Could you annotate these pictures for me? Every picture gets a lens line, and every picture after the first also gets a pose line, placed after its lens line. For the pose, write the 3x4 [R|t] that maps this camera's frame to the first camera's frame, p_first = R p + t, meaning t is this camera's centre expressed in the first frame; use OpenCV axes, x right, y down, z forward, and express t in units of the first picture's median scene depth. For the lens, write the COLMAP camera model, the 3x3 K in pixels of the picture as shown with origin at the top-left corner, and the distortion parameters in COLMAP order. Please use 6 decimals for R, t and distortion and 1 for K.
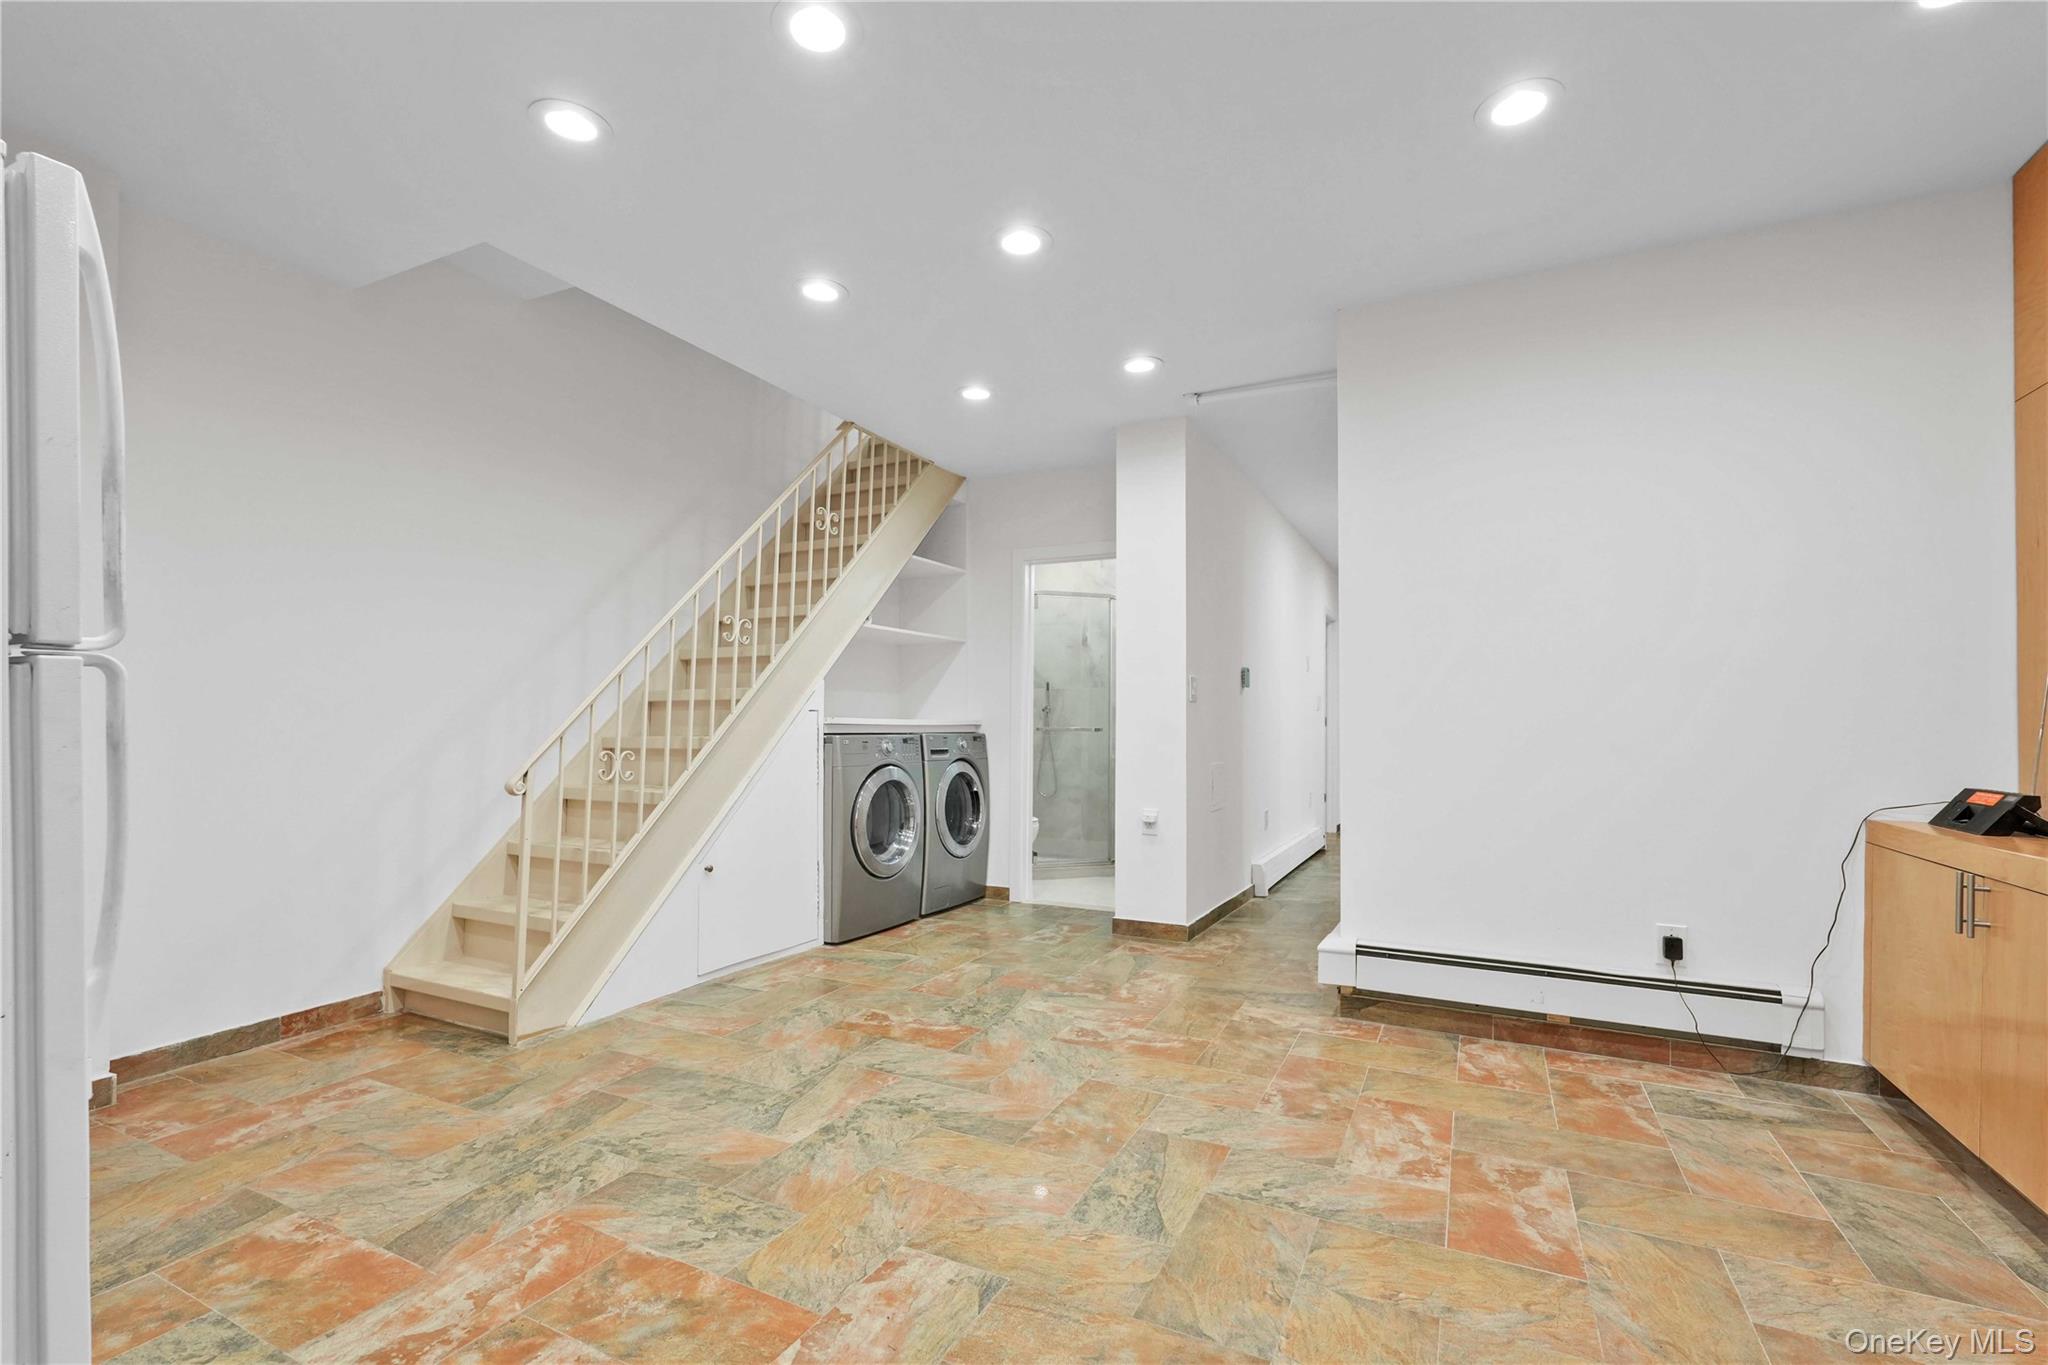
lens RADIAL K [[927.1, 0, 1025.7], [0, 927.1, 694.0], [0, 0, 1]] dist [0.000137, 0.000089]
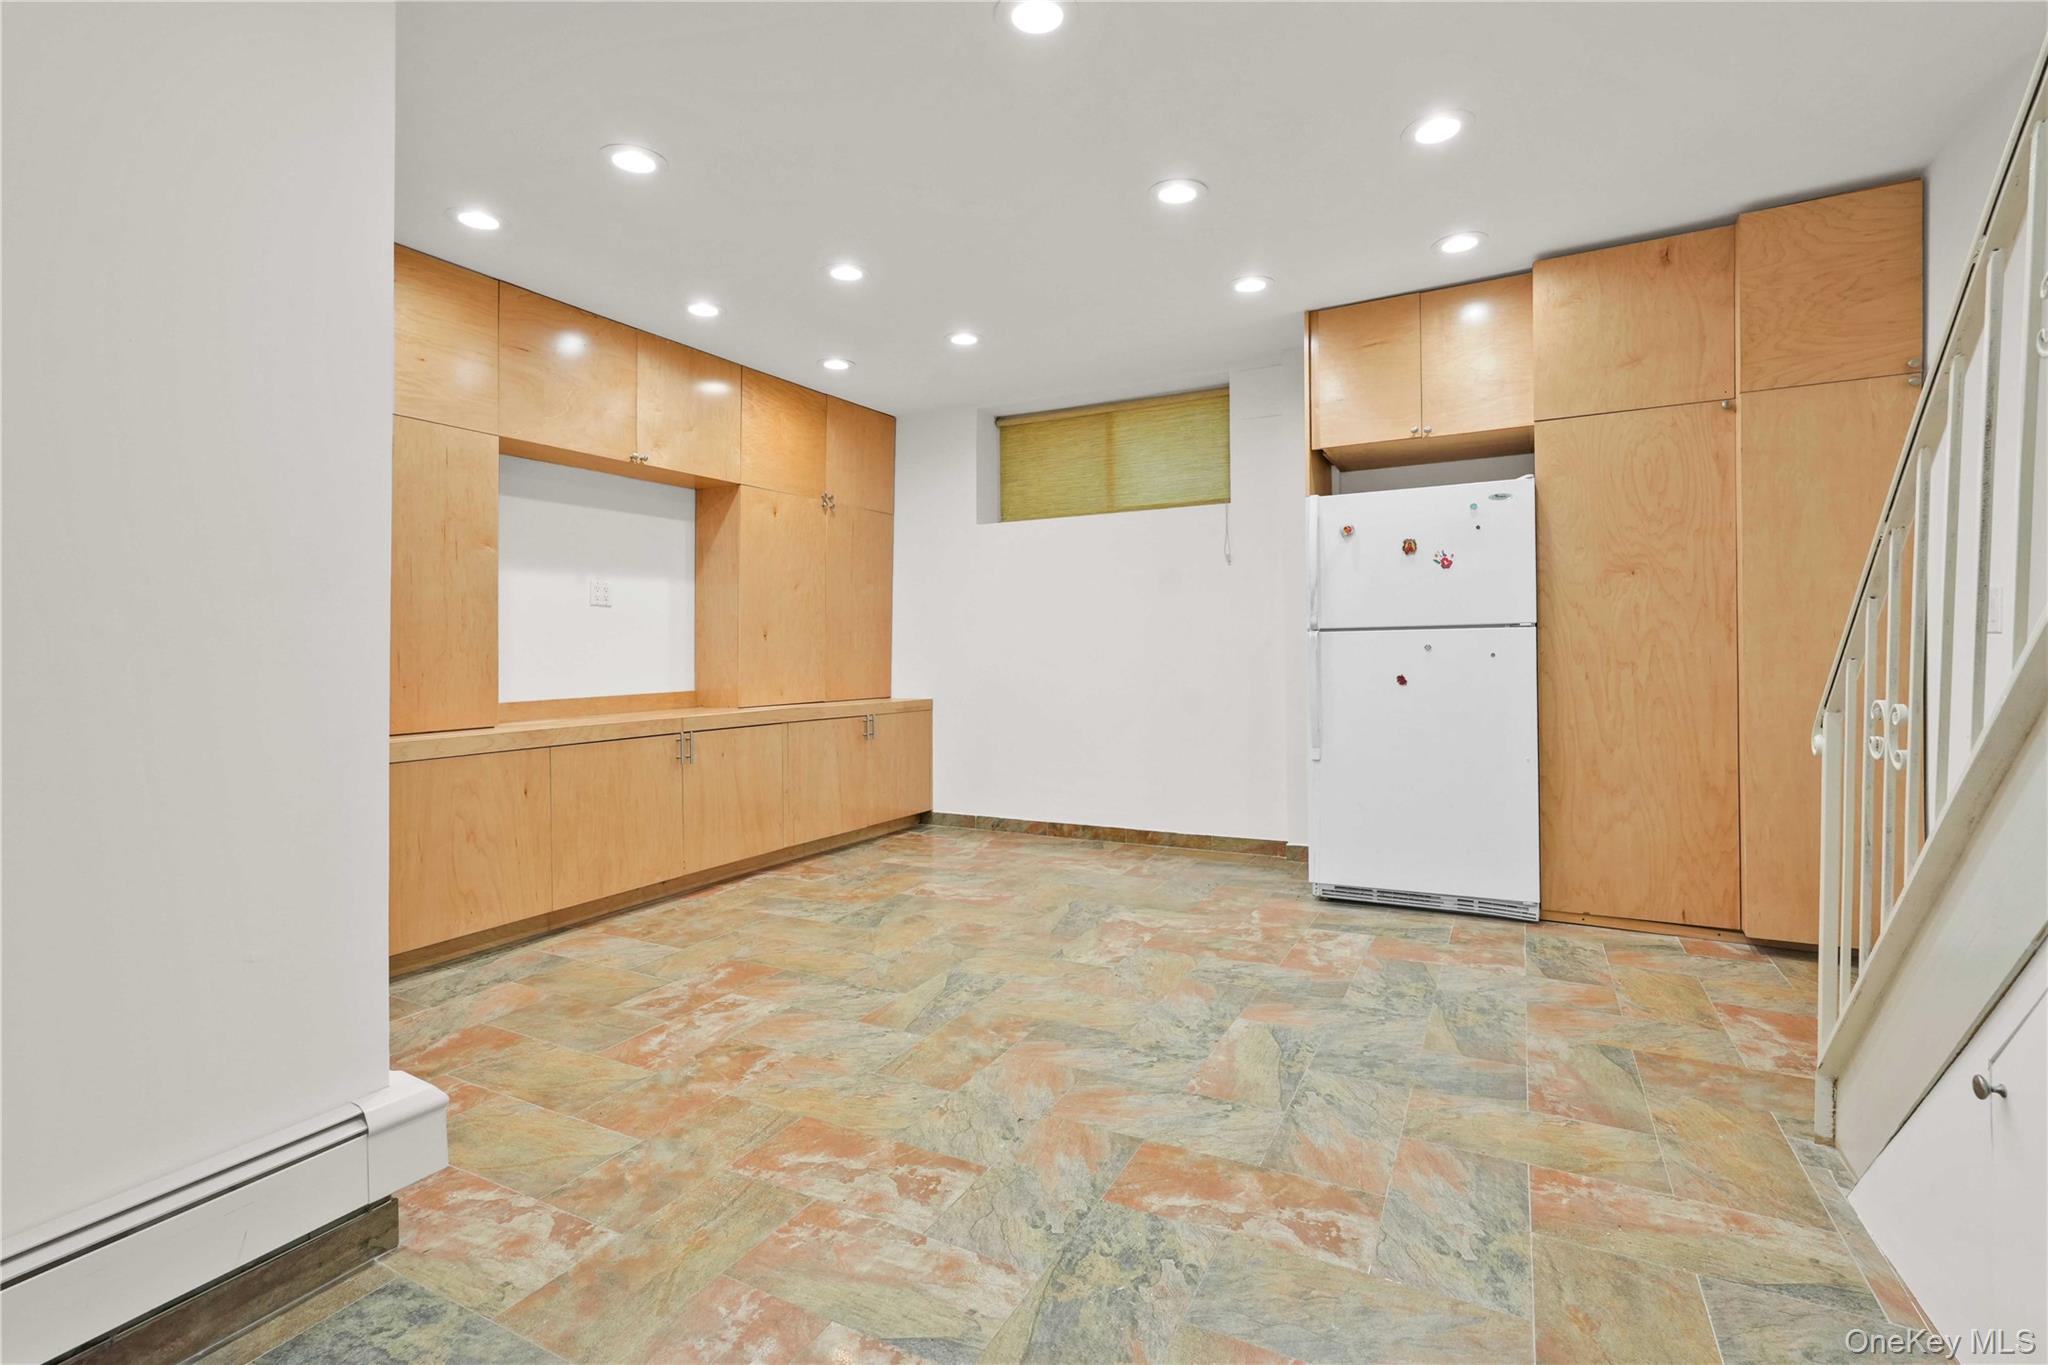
lens RADIAL K [[927.1, 0, 1022.6], [0, 927.1, 676.2], [0, 0, 1]] dist [0.000137, 0.000089]
pose [[-0.999376, 0.008872, 0.034183, -0.026120], [0.008618, 0.999934, -0.007573, 0.065150], [-0.034248, -0.007273, -0.999387, 2.007939]]
